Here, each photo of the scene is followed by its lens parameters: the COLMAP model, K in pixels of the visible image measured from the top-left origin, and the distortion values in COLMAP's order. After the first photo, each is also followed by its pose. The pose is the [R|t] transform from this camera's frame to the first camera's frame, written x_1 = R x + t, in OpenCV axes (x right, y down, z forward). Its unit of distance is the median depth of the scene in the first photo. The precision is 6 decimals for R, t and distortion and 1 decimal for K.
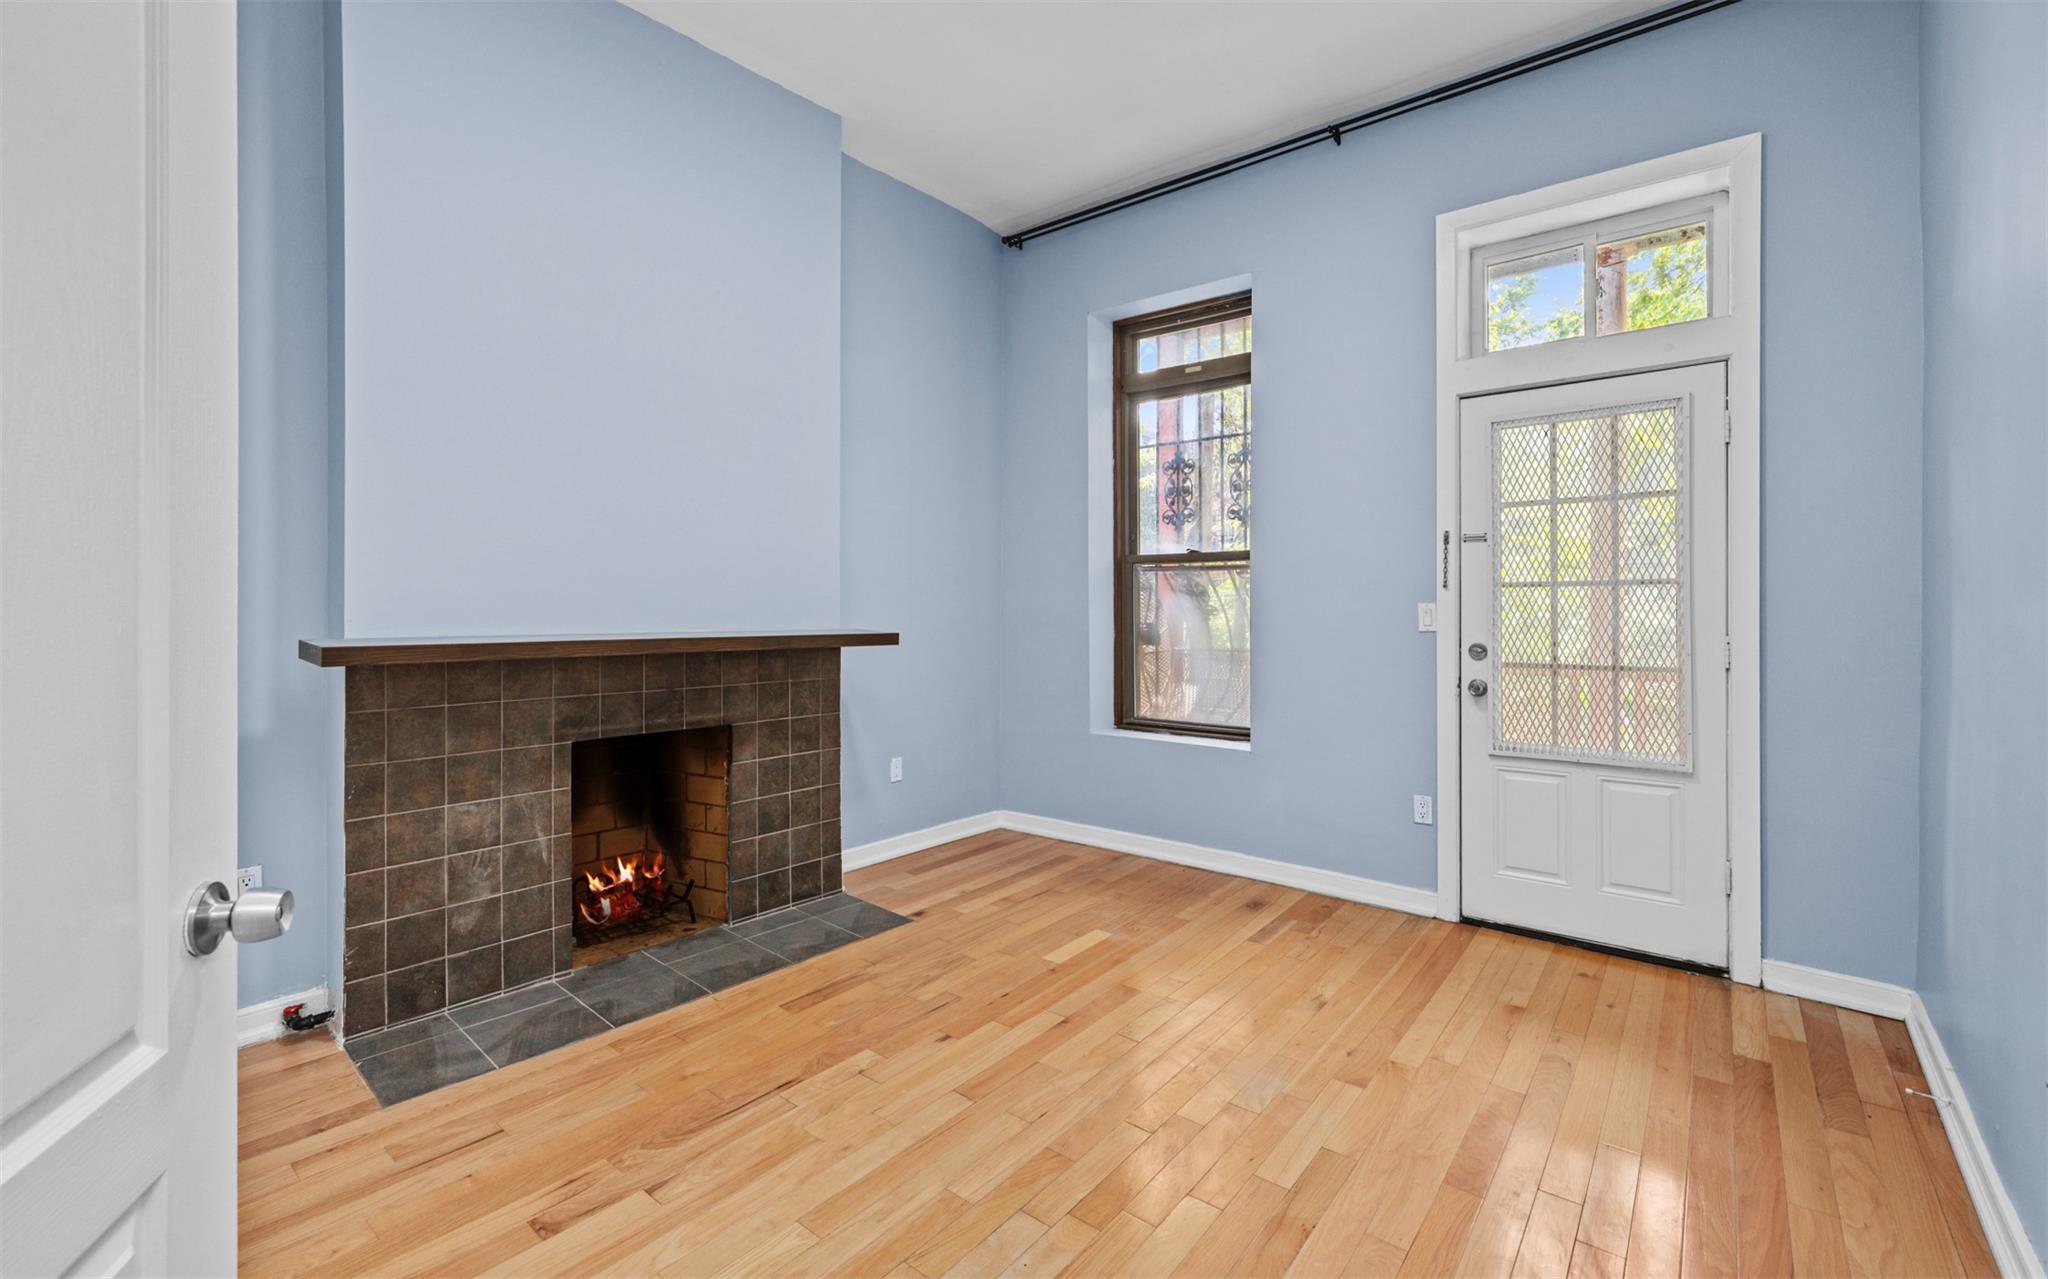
lens RADIAL K [[881.8, 0, 1034.4], [0, 881.8, 611.3], [0, 0, 1]] dist [-0.000230, 0.000224]
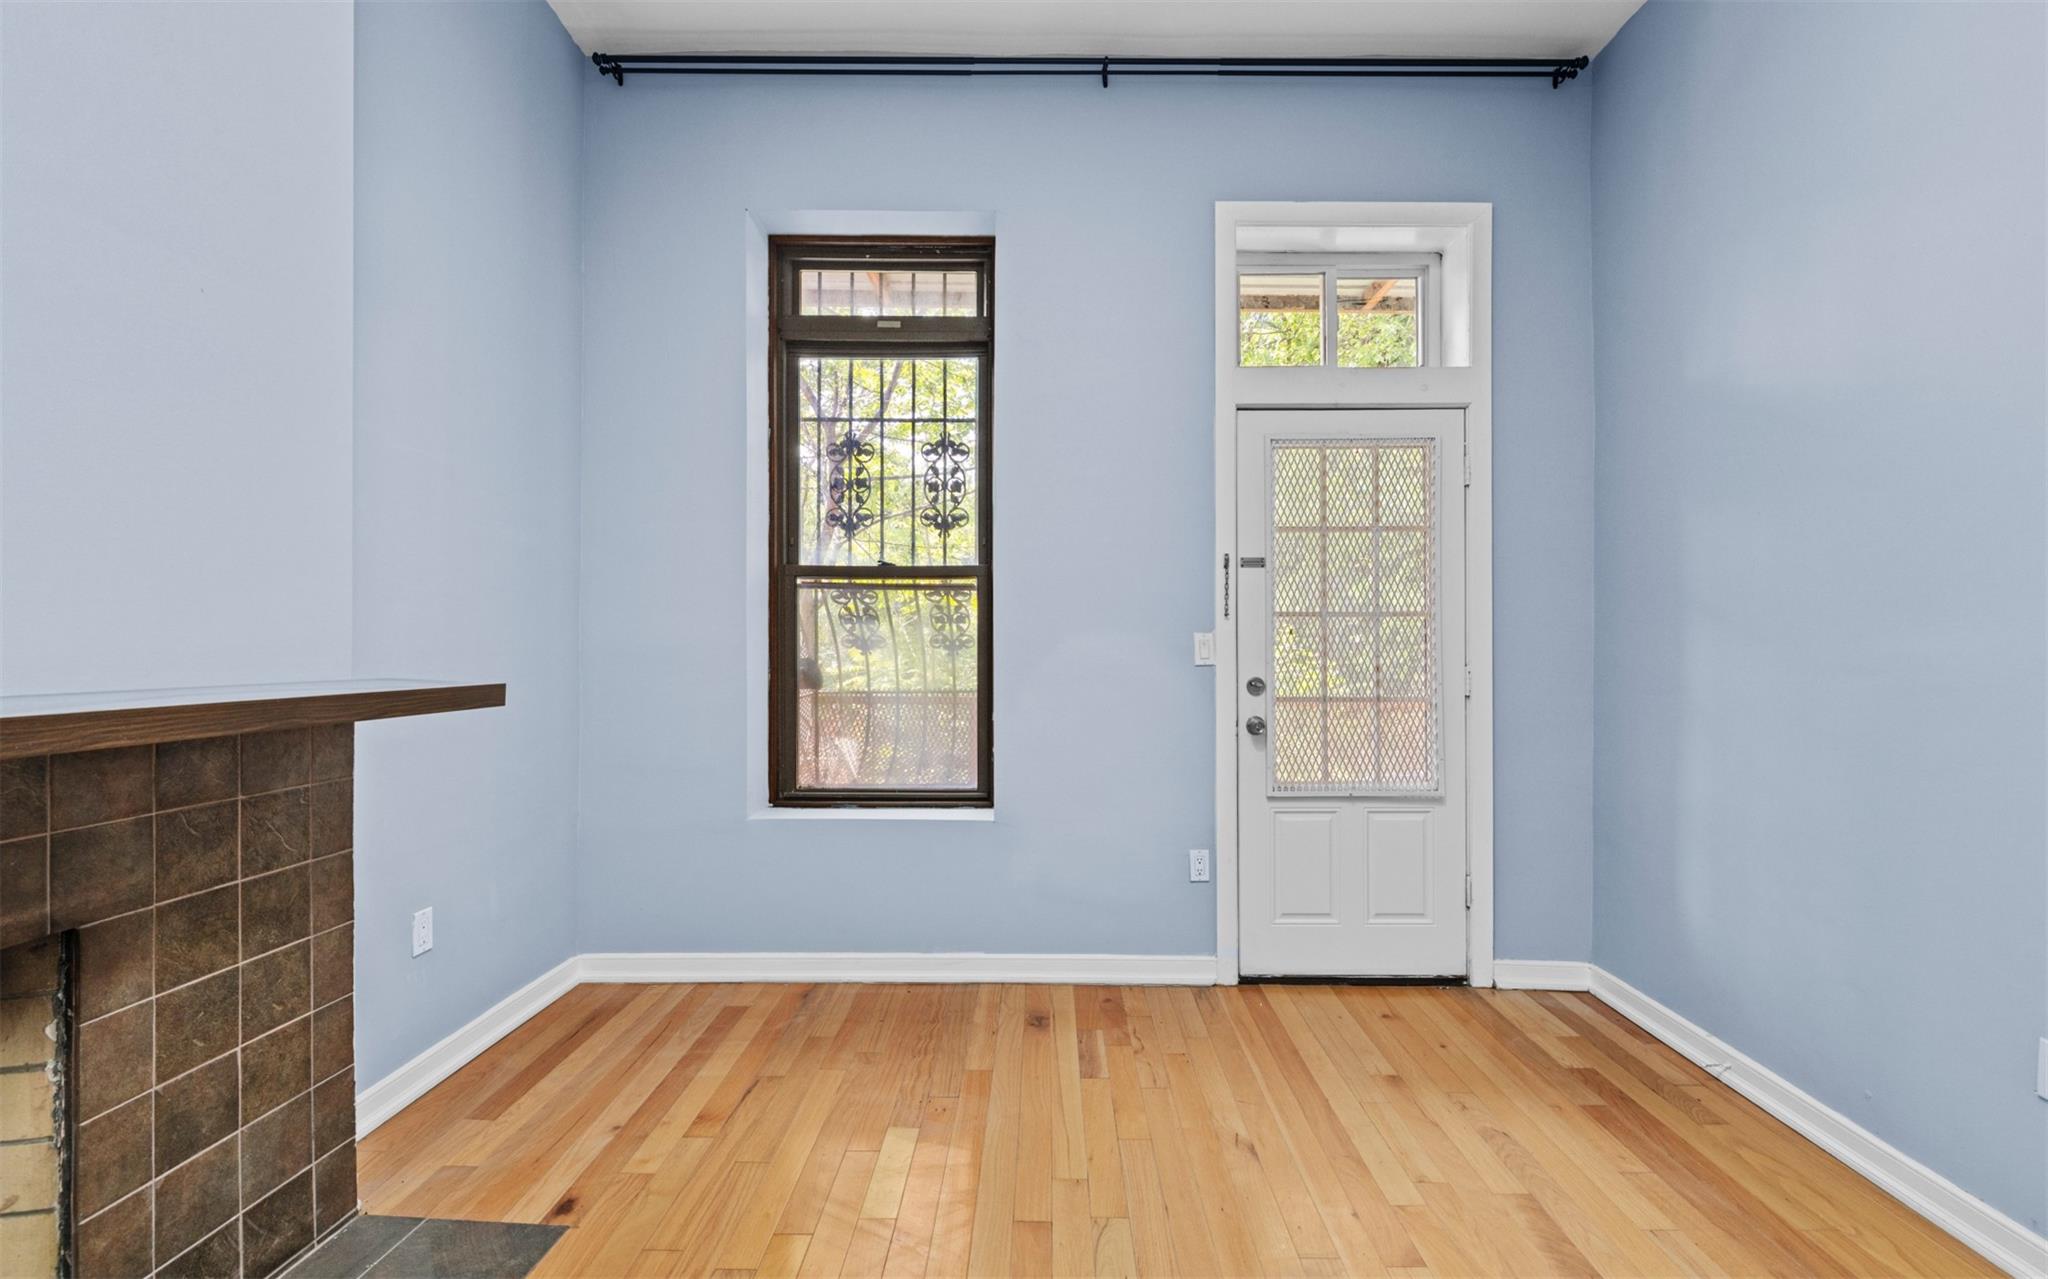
lens RADIAL K [[894.1, 0, 1062.9], [0, 894.1, 643.7], [0, 0, 1]] dist [-0.001317, 0.000355]
pose [[0.782584, -0.000224, 0.622544, -0.230823], [-0.000403, 1.000000, 0.000866, 0.000380], [-0.622544, -0.000928, 0.782584, 0.384085]]
